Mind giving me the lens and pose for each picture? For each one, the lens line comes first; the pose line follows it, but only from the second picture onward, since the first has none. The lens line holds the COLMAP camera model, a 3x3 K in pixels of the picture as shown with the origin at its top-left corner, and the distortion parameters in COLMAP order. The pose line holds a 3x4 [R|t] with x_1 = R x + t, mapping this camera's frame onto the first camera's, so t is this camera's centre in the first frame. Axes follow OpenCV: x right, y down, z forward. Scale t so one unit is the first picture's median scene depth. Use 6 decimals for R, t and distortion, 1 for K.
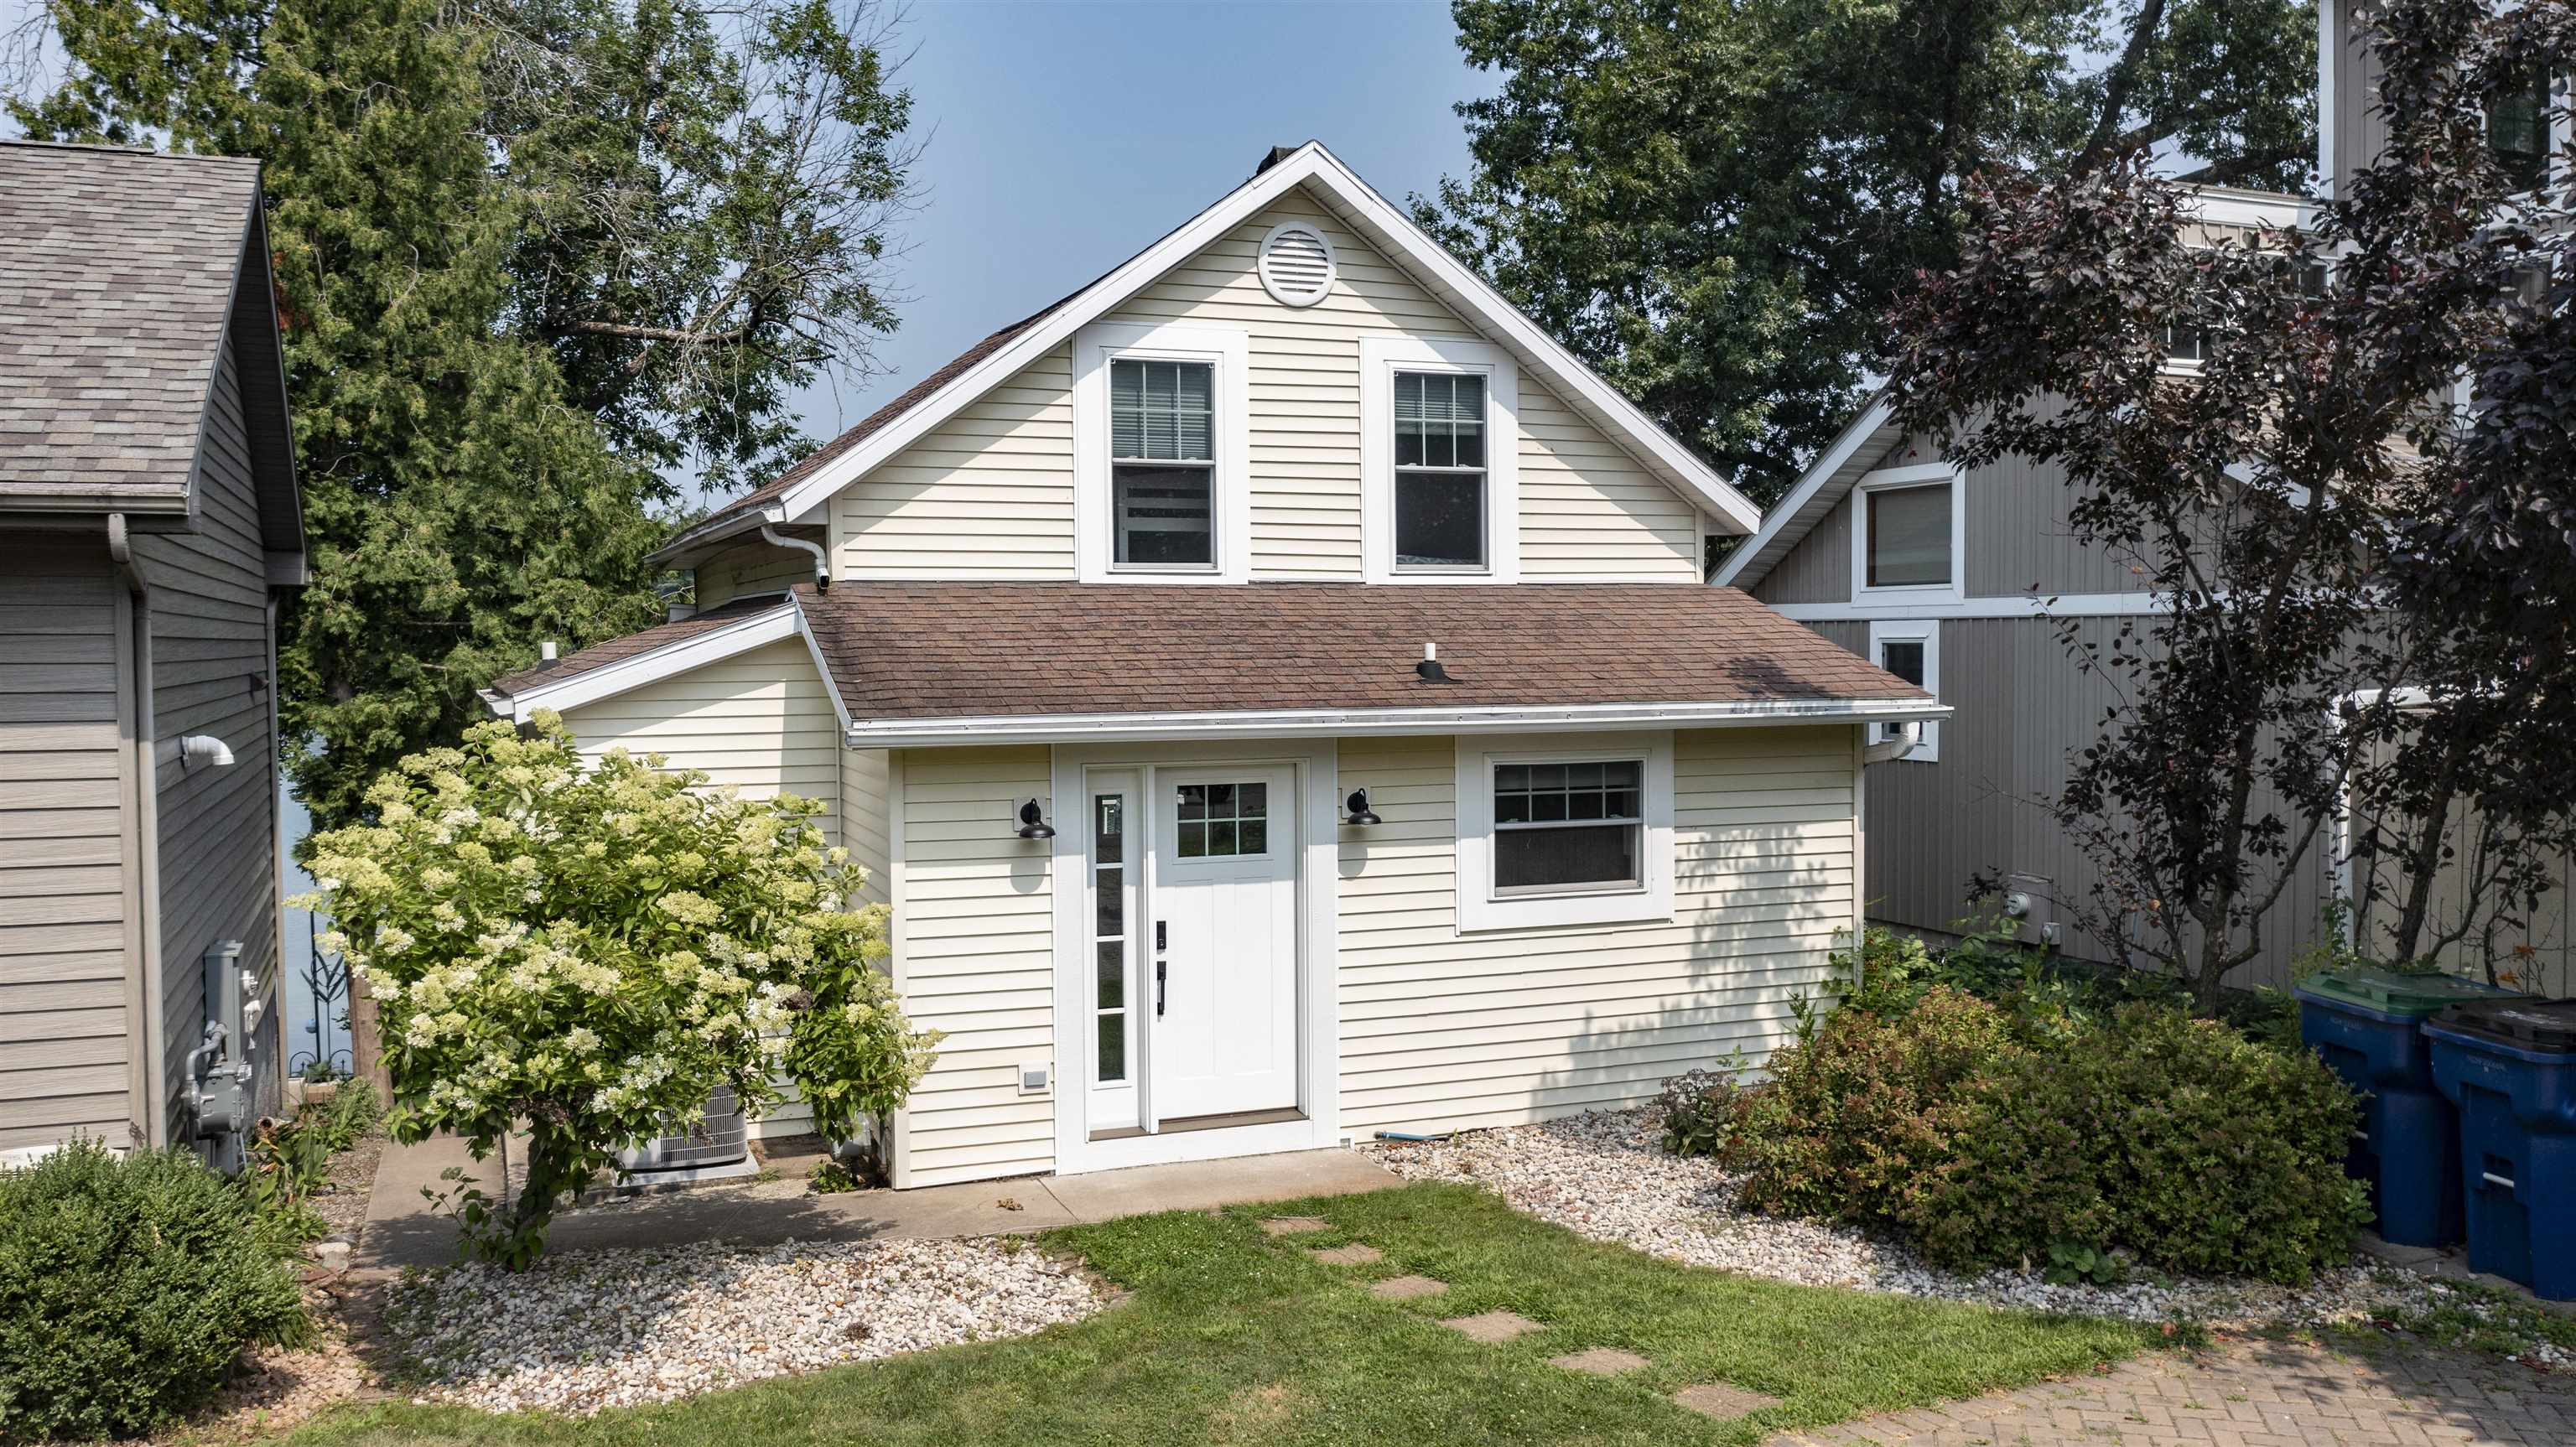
lens RADIAL K [[2044.3, 0, 1286.4], [0, 2044.3, 733.4], [0, 0, 1]] dist [-0.020915, 0.013289]
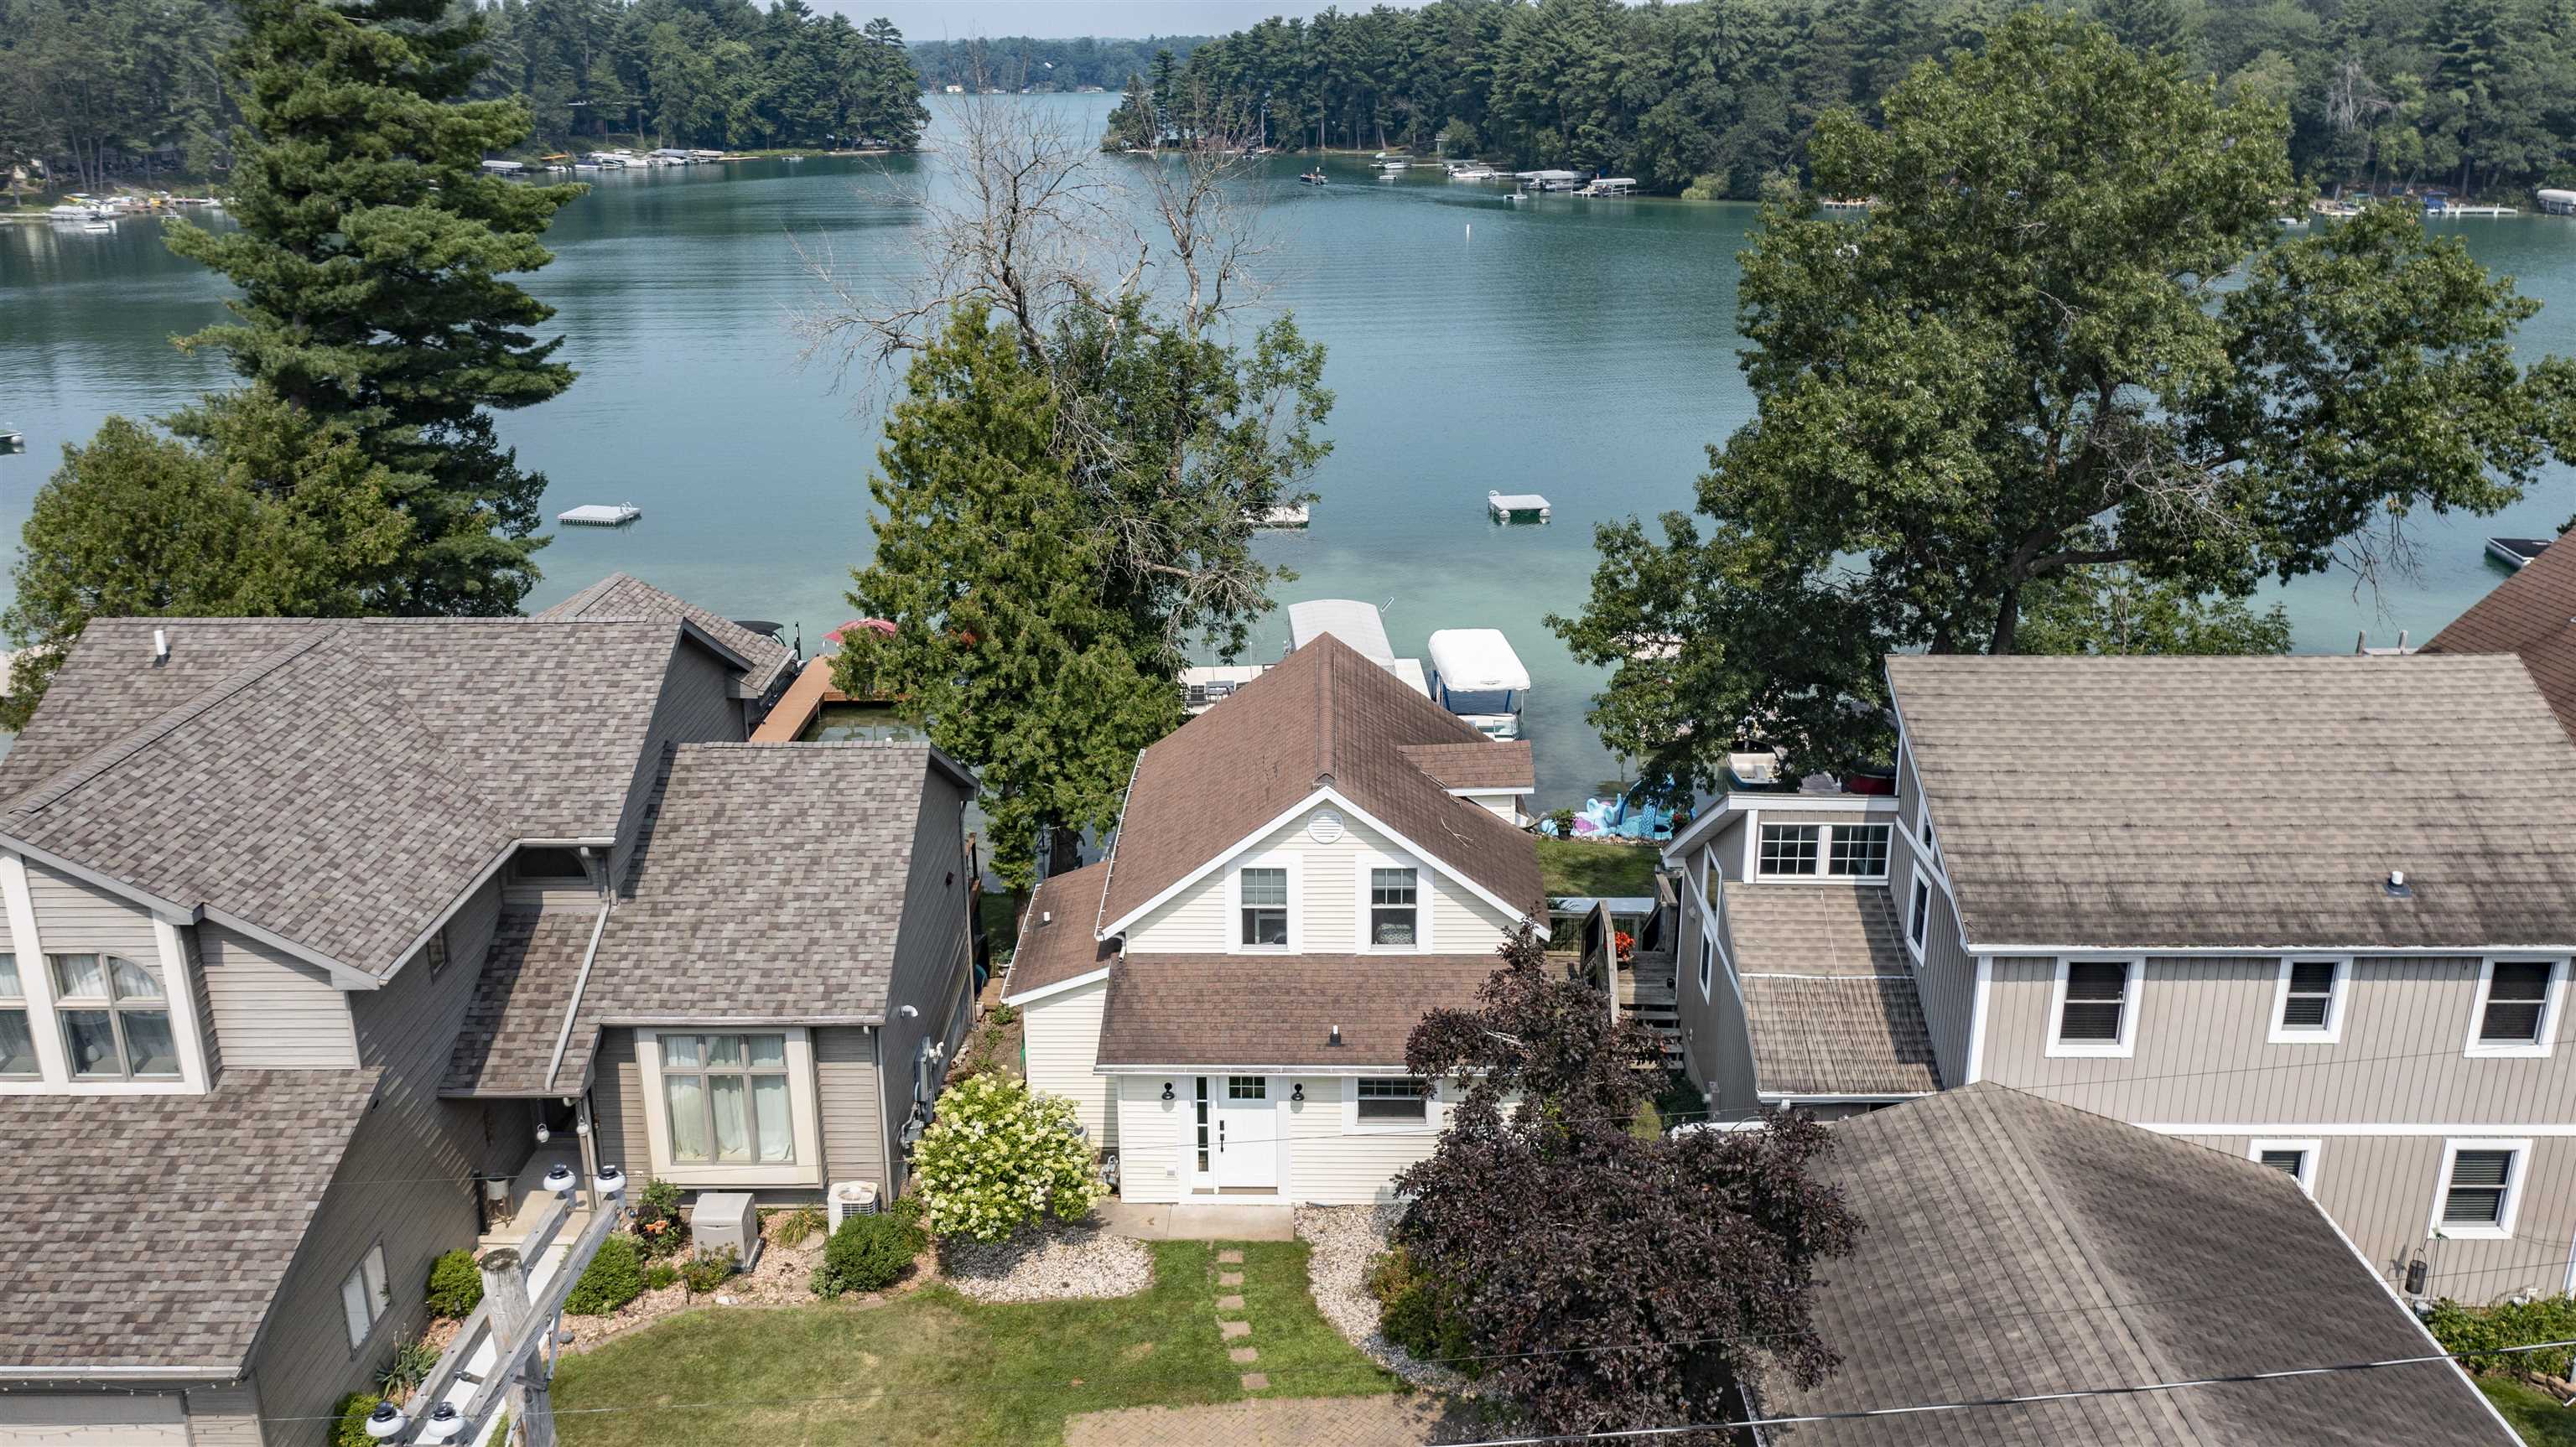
lens RADIAL K [[2044.3, 0, 1295.6], [0, 2044.3, 720.3], [0, 0, 1]] dist [-0.020915, 0.013289]
pose [[0.923572, 0.121781, -0.363570, 0.878699], [-0.018439, 0.961230, 0.275132, -1.078453], [0.382981, -0.247401, 0.890011, -1.133220]]
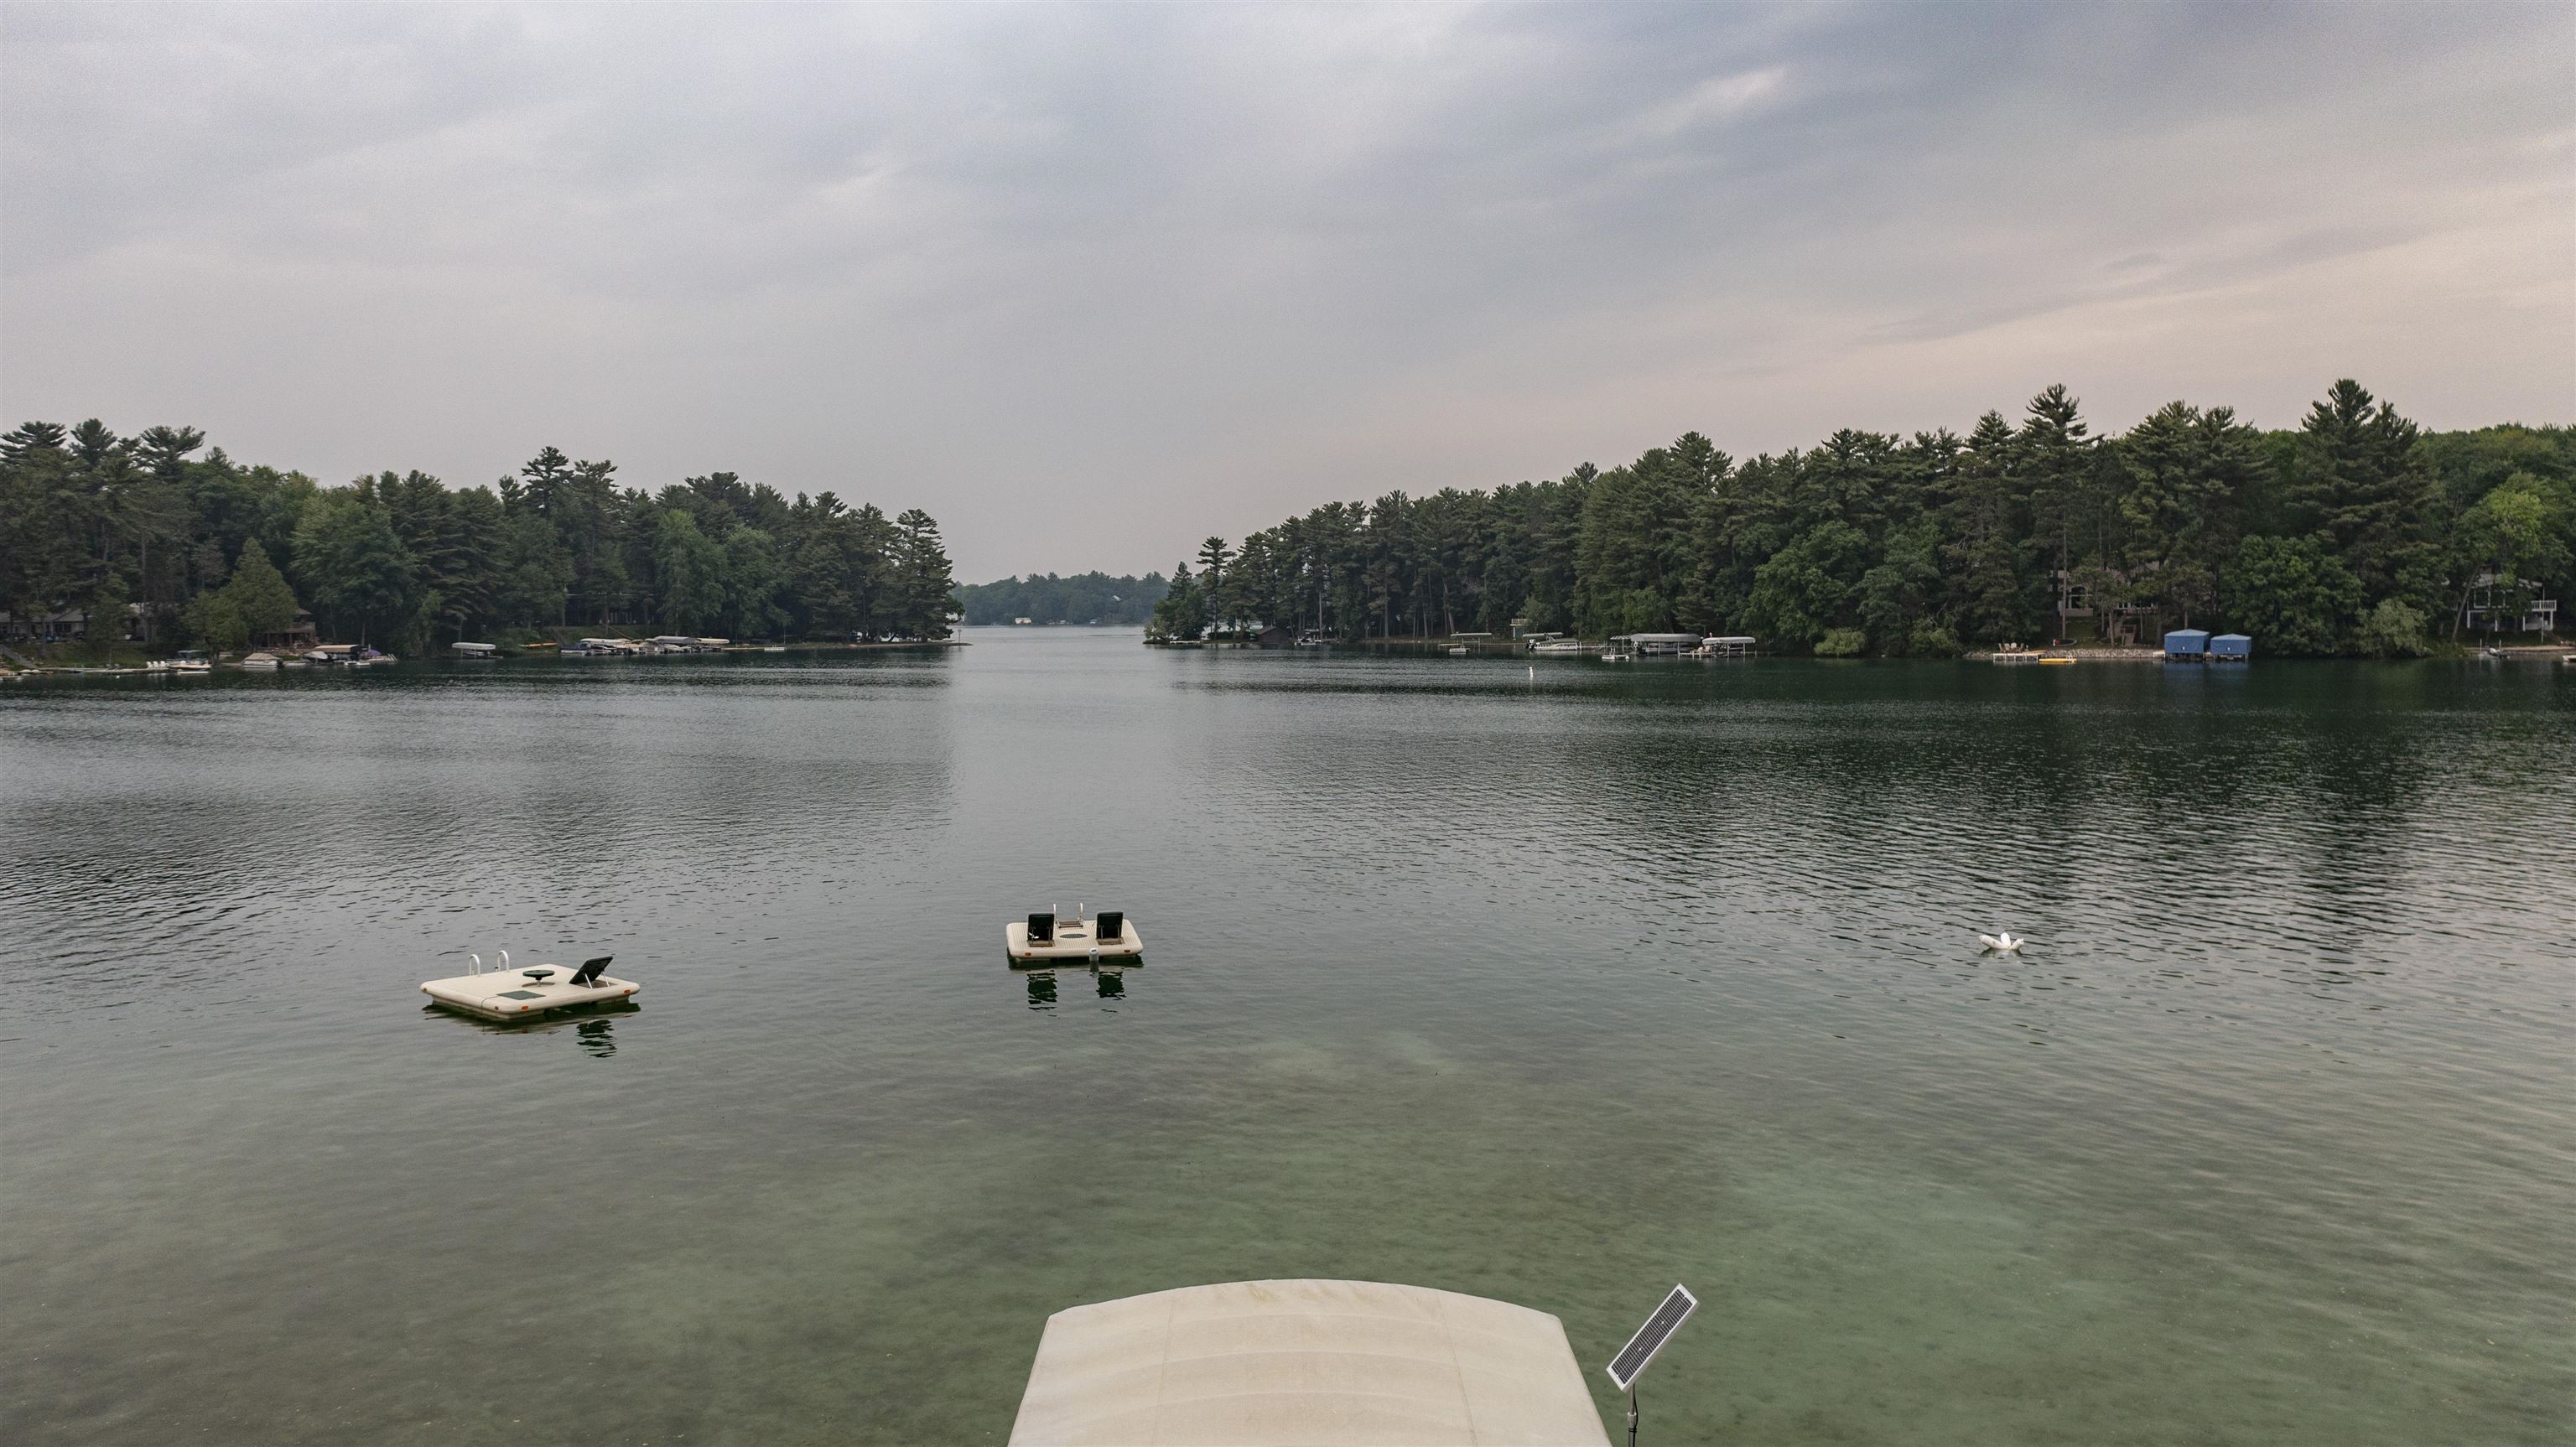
lens RADIAL K [[2044.3, 0, 1300.7], [0, 2044.3, 742.0], [0, 0, 1]] dist [-0.020915, 0.013289]
pose [[0.910888, 0.024637, -0.411918, -0.706164], [-0.014232, 0.999498, 0.028310, -0.104236], [0.412408, -0.019925, 0.910781, 3.126511]]
